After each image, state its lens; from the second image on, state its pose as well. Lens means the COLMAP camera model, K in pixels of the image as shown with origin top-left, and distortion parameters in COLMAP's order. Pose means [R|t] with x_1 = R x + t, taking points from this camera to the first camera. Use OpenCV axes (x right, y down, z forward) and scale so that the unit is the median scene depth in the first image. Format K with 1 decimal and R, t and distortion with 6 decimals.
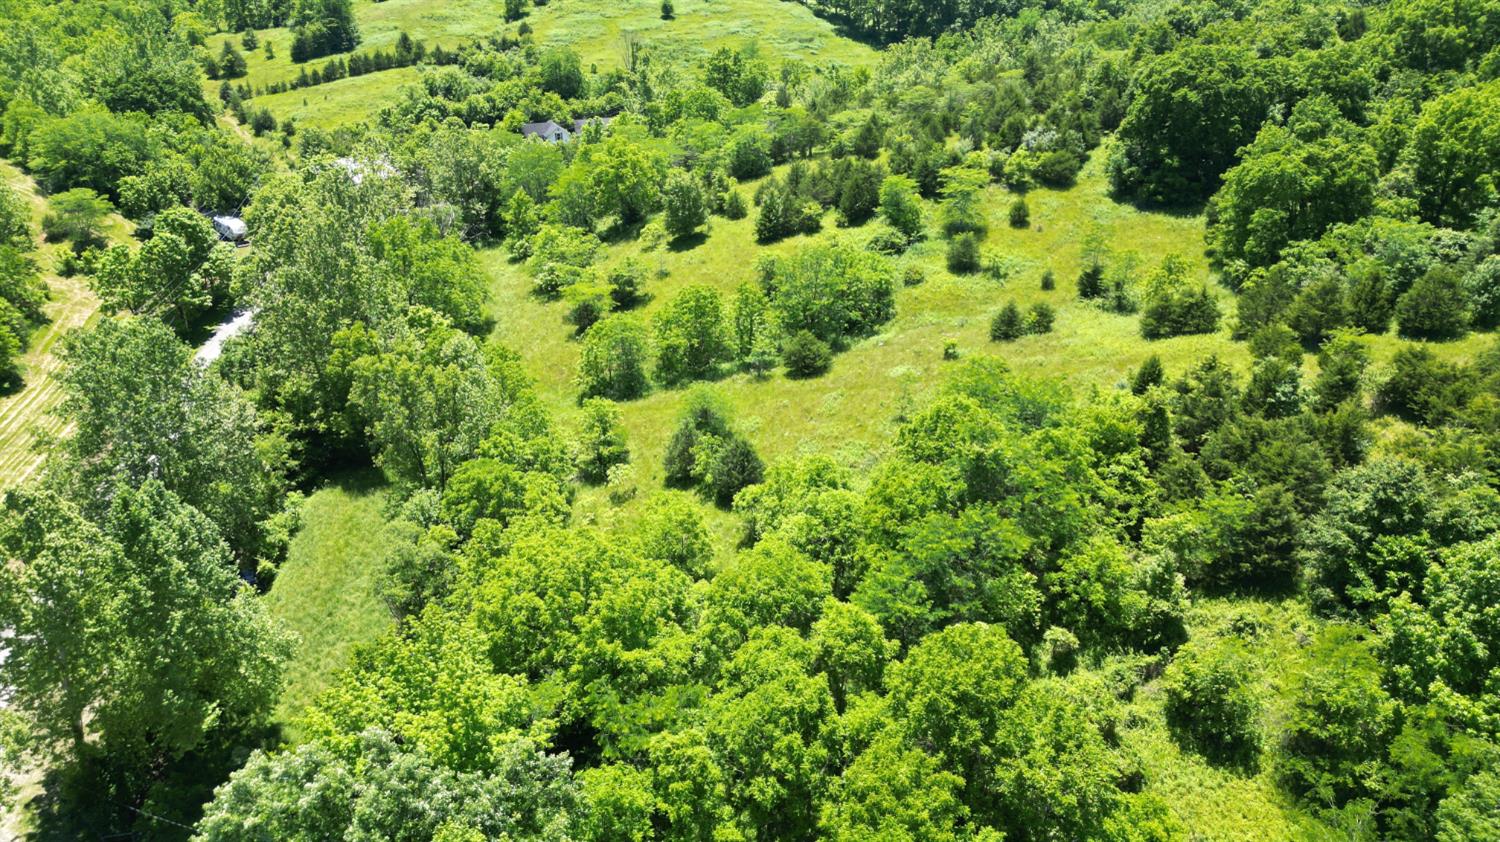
lens RADIAL K [[1046.7, 0, 740.2], [0, 1046.7, 417.2], [0, 0, 1]] dist [0.079475, -0.077415]
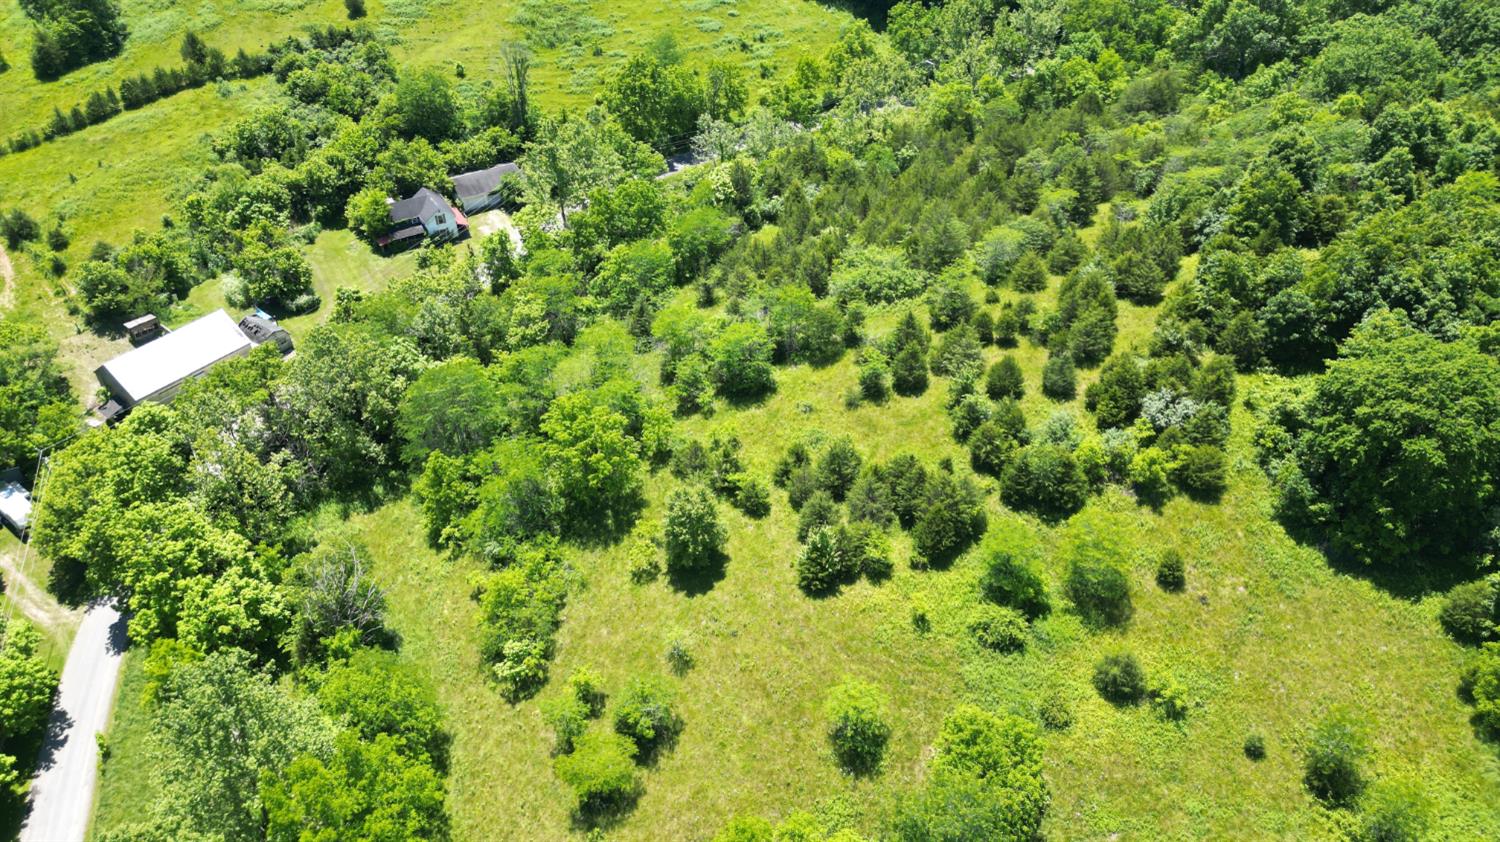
lens RADIAL K [[1046.7, 0, 740.2], [0, 1046.7, 417.2], [0, 0, 1]] dist [0.079475, -0.077415]
pose [[0.987655, -0.098161, 0.122074, -0.120030], [0.069719, 0.973322, 0.218593, -0.511716], [-0.140275, -0.207384, 0.968150, 0.371606]]
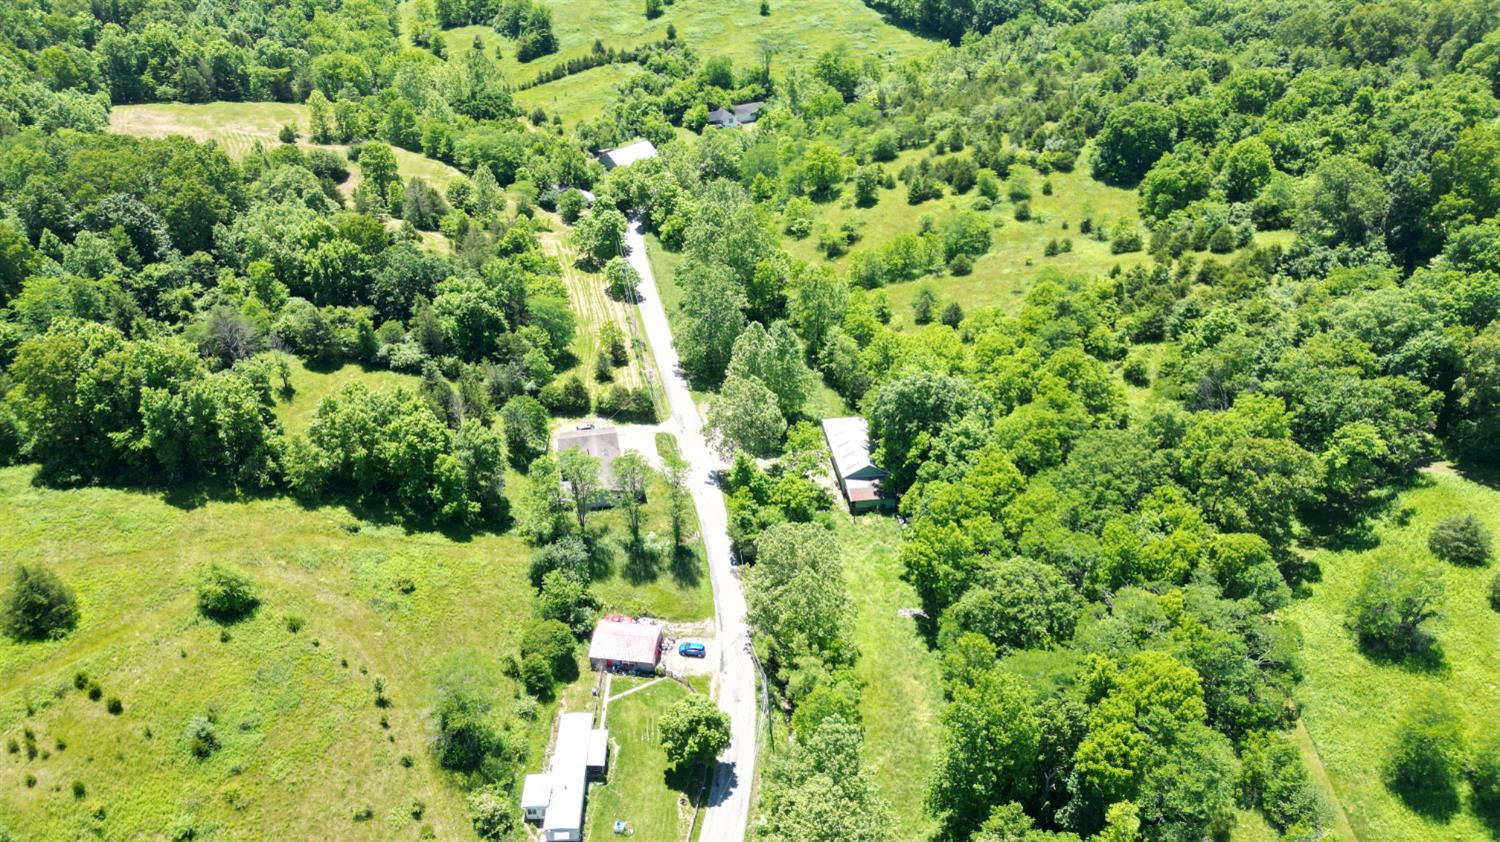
lens RADIAL K [[1046.7, 0, 740.2], [0, 1046.7, 417.2], [0, 0, 1]] dist [0.079475, -0.077415]
pose [[0.998116, -0.038503, 0.047763, -0.455985], [0.033363, 0.994007, 0.104097, 0.011381], [-0.051485, -0.102307, 0.993420, -1.065391]]
